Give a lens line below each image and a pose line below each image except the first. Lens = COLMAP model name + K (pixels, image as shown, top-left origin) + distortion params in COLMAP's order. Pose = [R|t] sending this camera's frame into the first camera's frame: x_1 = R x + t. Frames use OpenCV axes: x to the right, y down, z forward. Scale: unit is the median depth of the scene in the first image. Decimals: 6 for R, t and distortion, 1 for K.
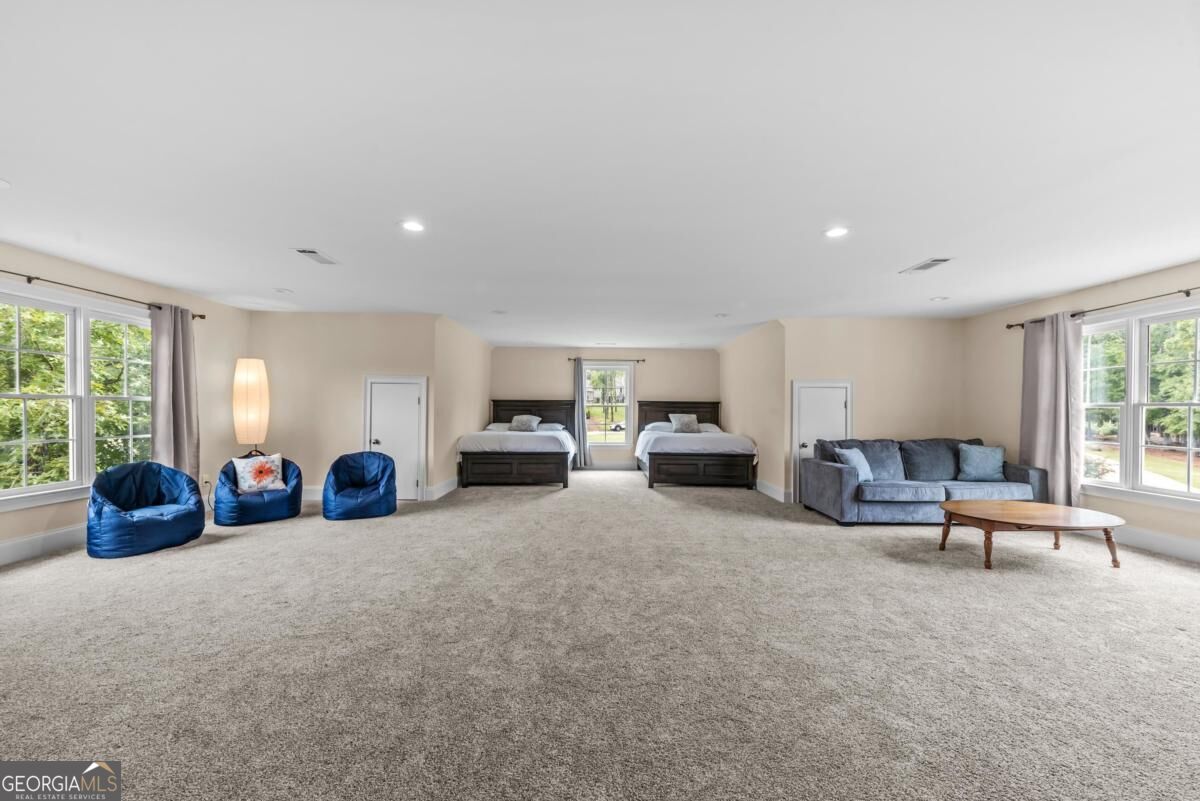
lens RADIAL K [[477.5, 0, 598.2], [0, 477.5, 409.9], [0, 0, 1]] dist [0.015497, 0.000090]
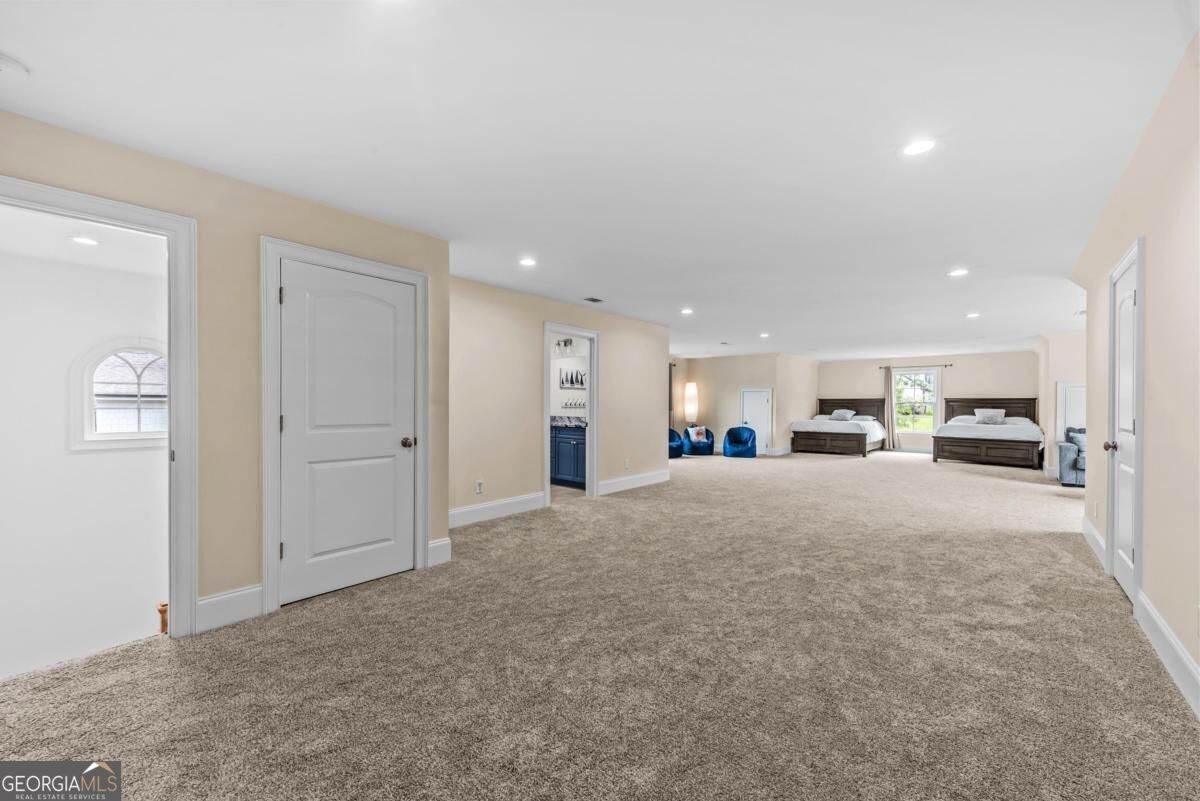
lens RADIAL K [[477.5, 0, 599.1], [0, 477.5, 406.2], [0, 0, 1]] dist [0.015497, 0.000090]
pose [[0.759251, -0.002791, -0.650792, 0.287430], [0.001970, 0.999996, -0.001991, 0.002636], [0.650795, 0.000230, 0.759253, -0.712467]]
